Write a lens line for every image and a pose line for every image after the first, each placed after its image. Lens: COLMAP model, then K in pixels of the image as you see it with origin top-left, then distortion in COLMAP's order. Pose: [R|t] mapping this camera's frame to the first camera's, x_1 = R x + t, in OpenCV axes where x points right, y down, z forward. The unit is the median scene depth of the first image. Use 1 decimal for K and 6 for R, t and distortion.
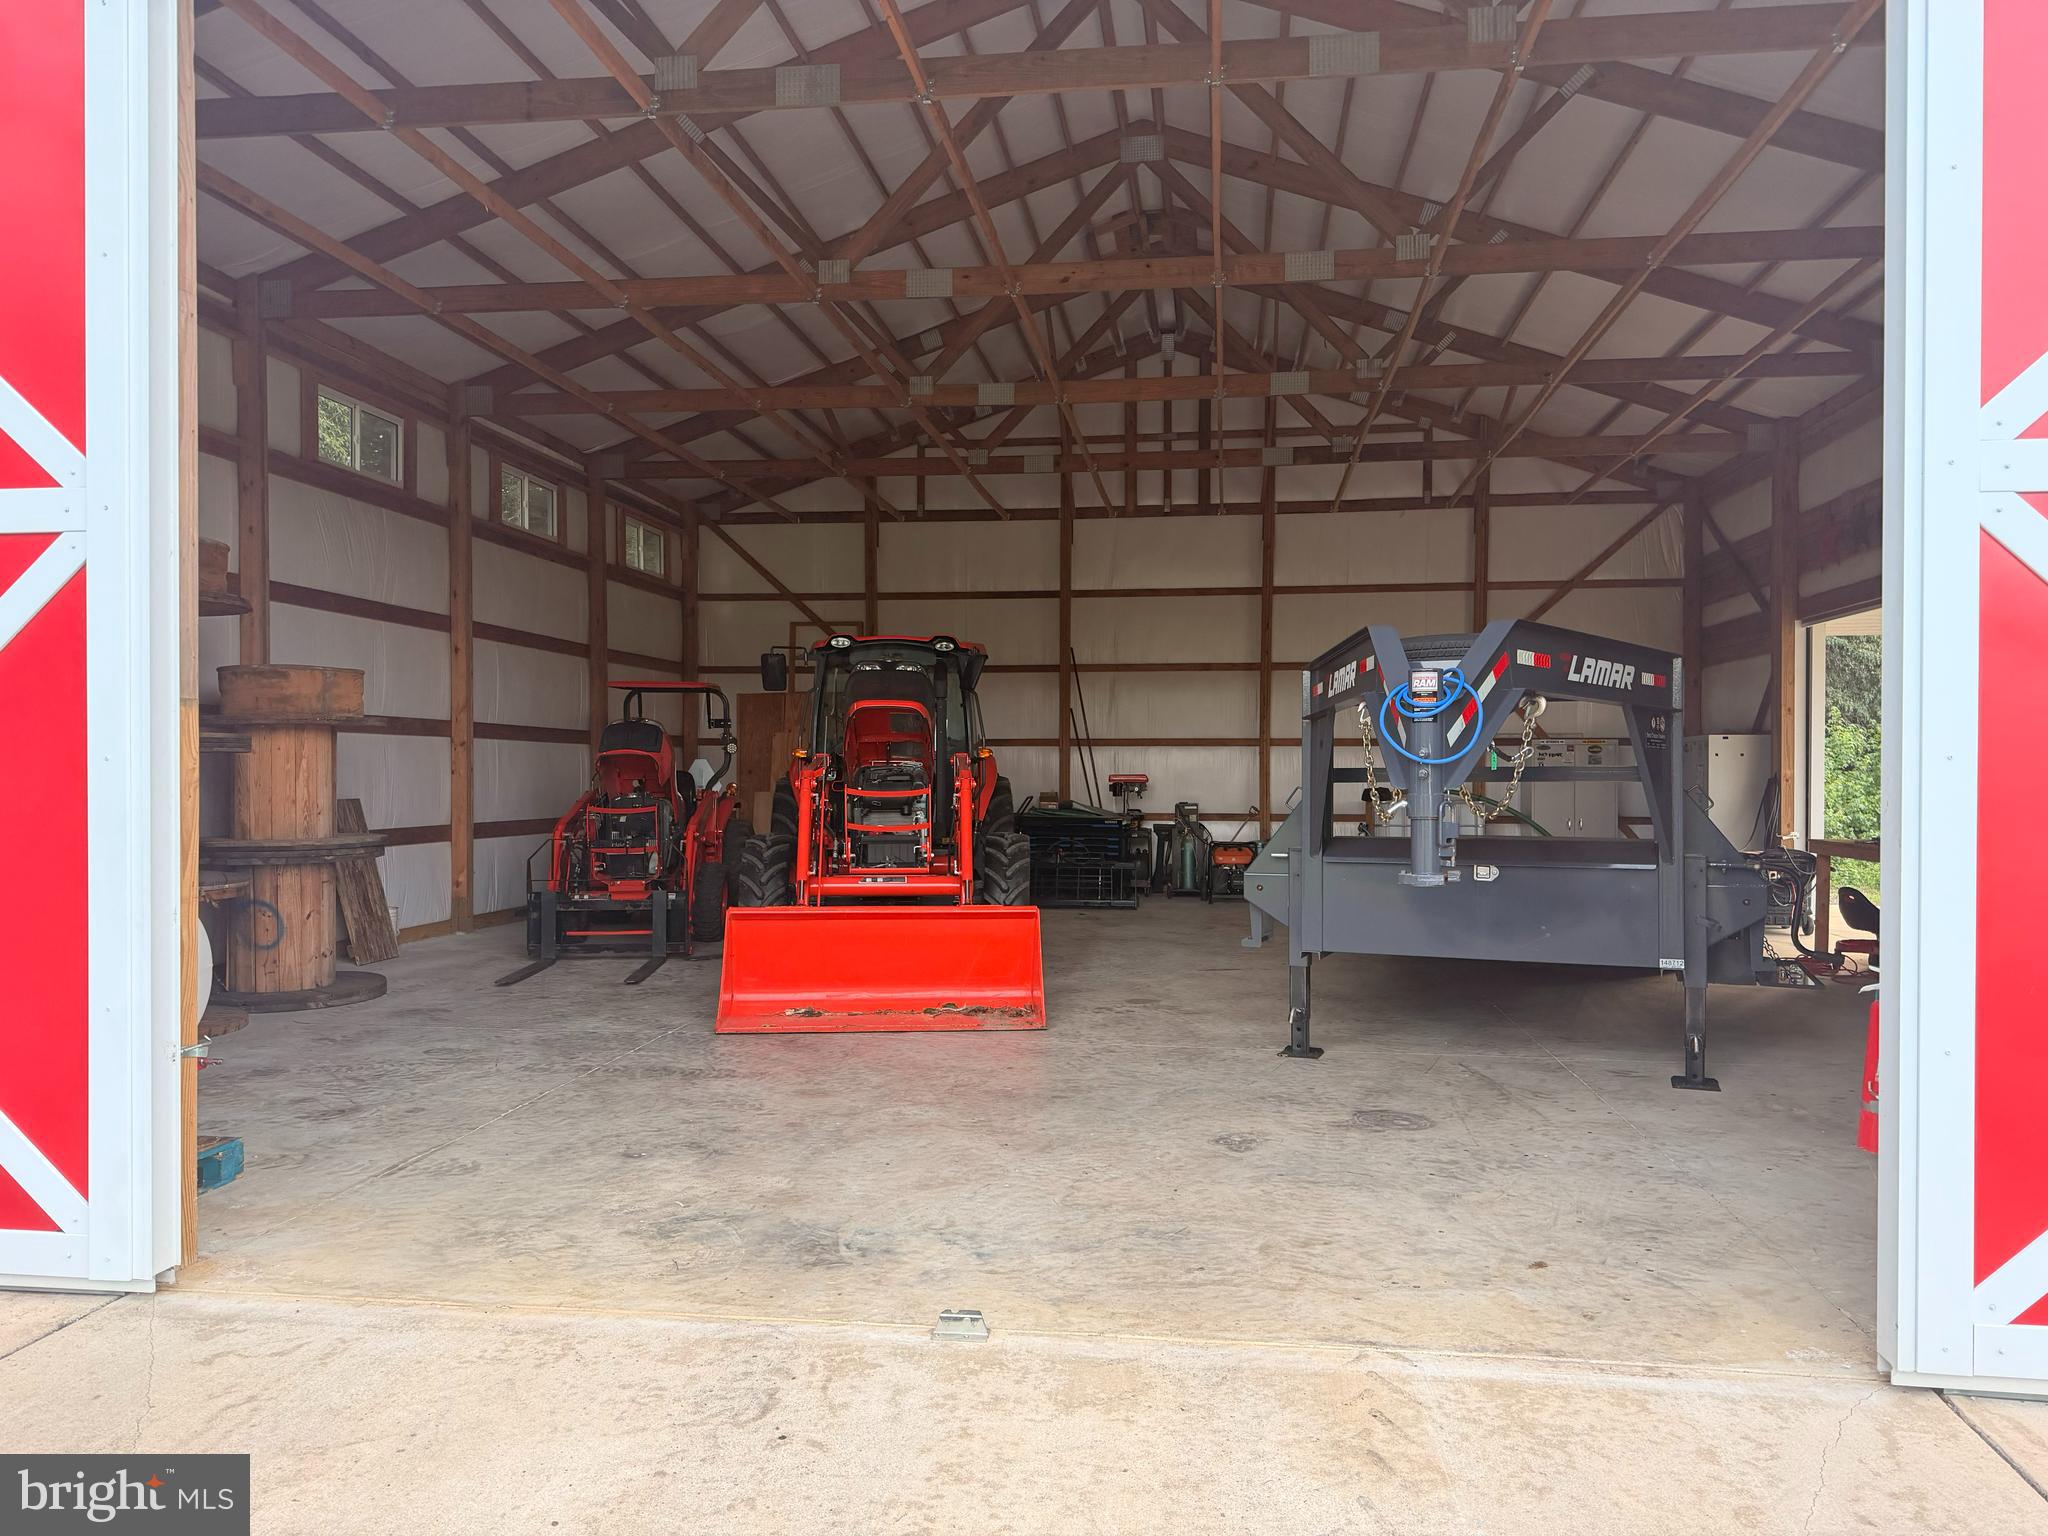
lens RADIAL K [[1415.0, 0, 1024.0], [0, 1415.0, 768.0], [0, 0, 1]] dist [0.061254, -0.051940]
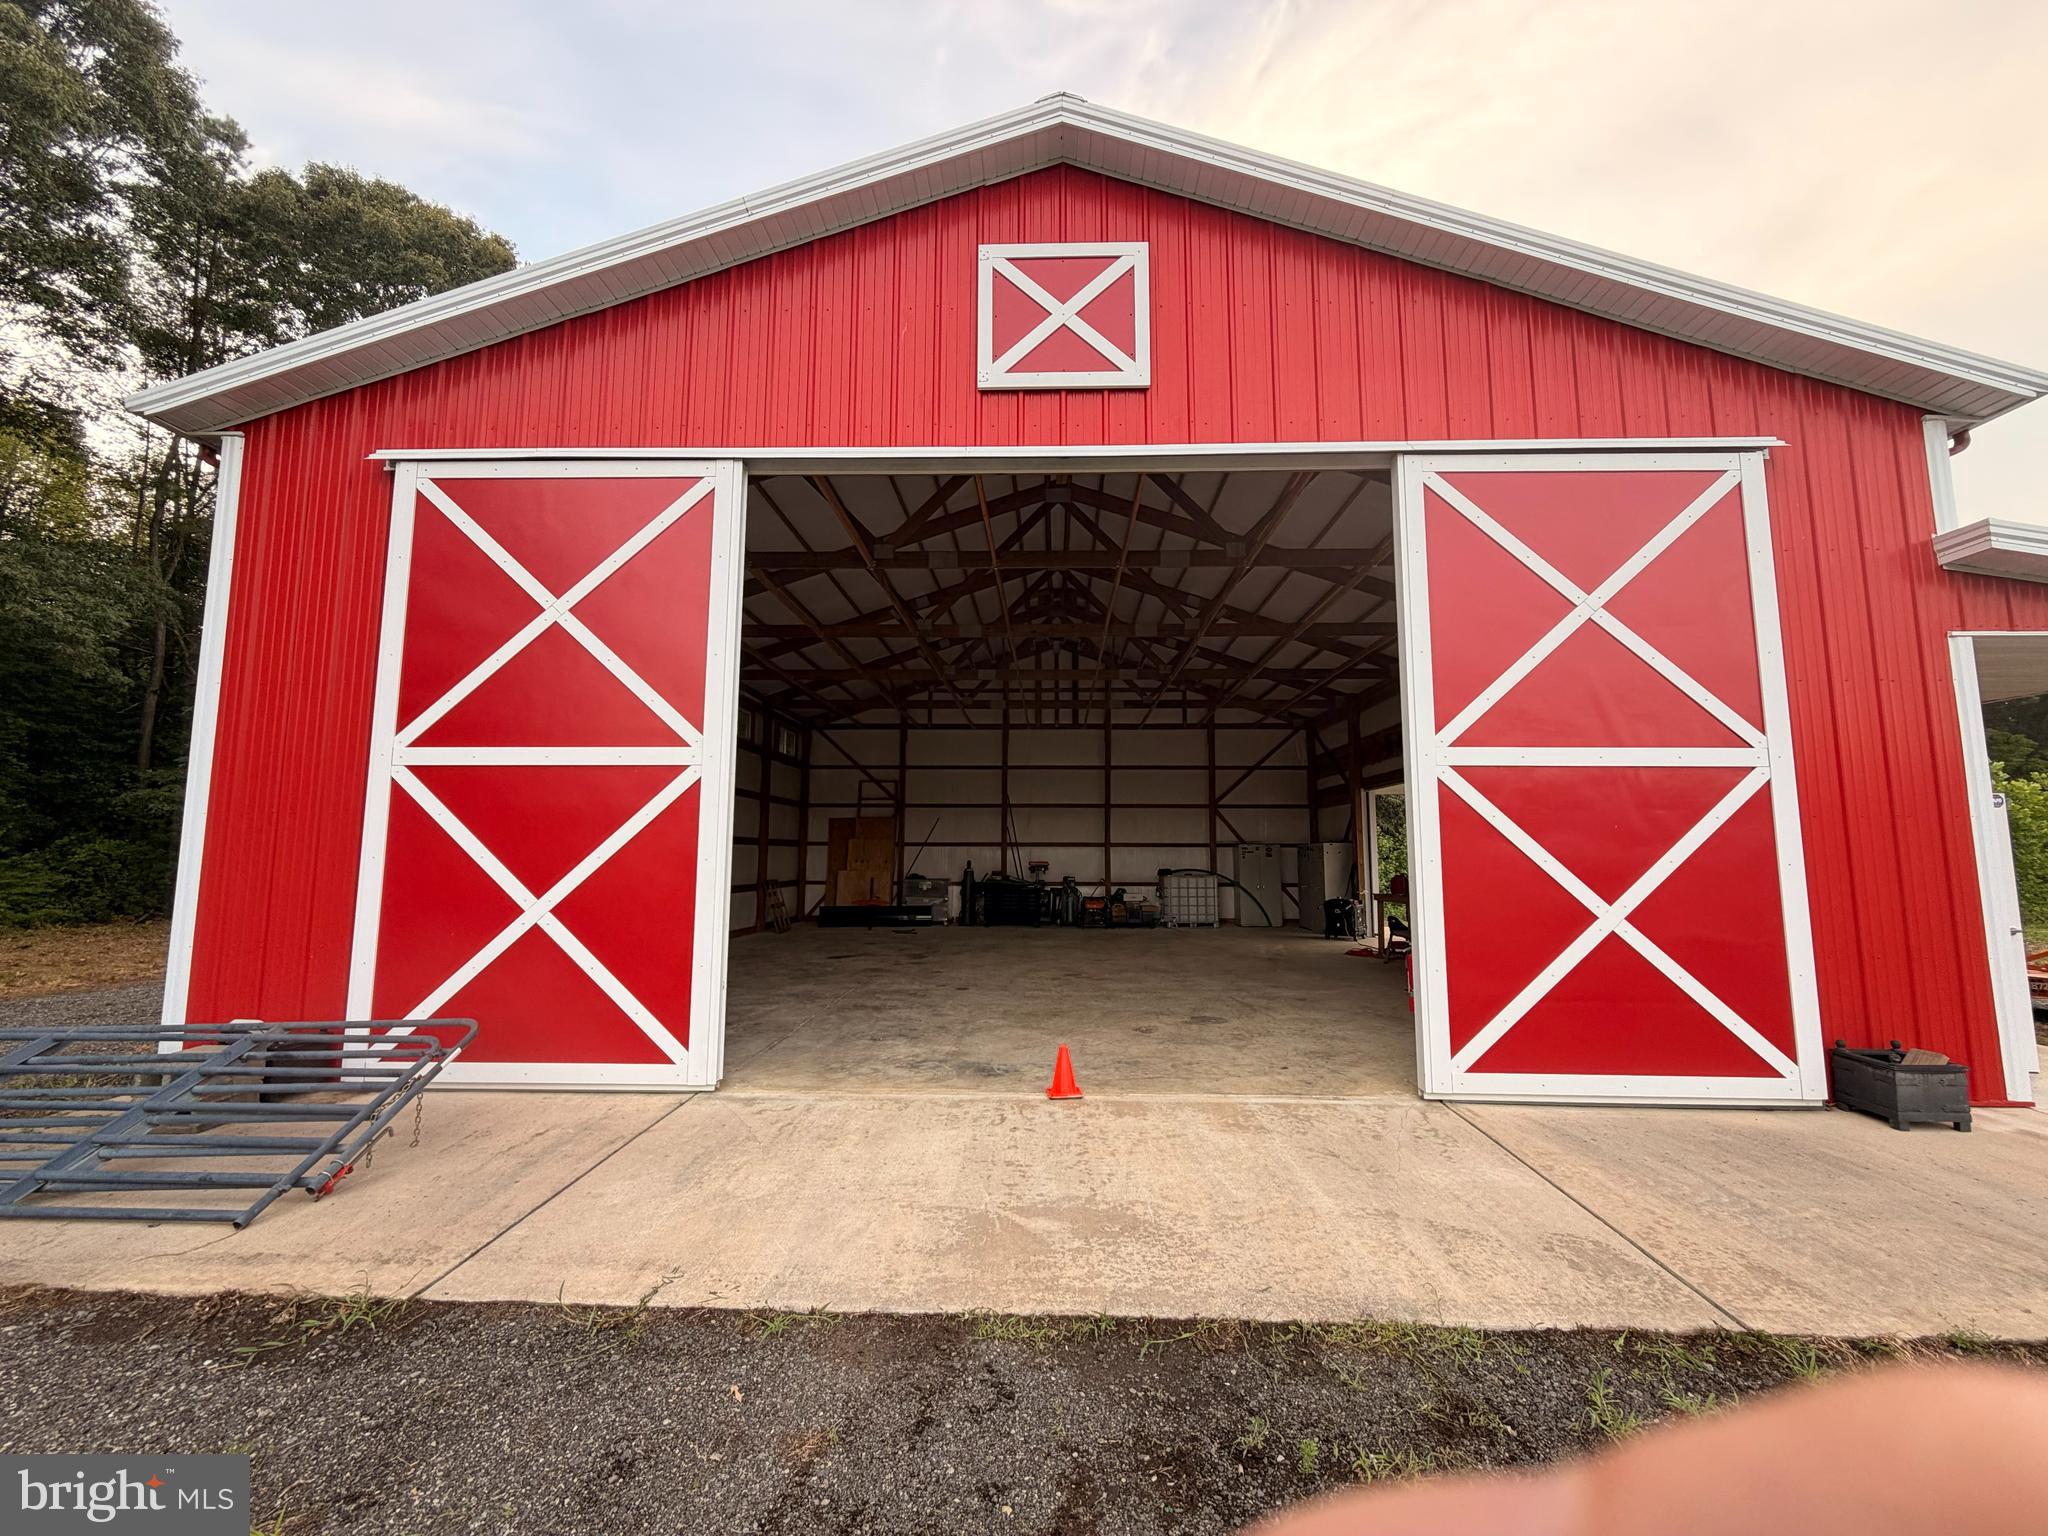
lens RADIAL K [[808.3, 0, 1024.0], [0, 808.3, 768.0], [0, 0, 1]] dist [0.024718, 0.000024]
pose [[0.994295, 0.012419, 0.105944, -0.155334], [-0.000866, 0.994106, -0.108407, -0.006268], [-0.106666, 0.107697, 0.988445, -0.247701]]
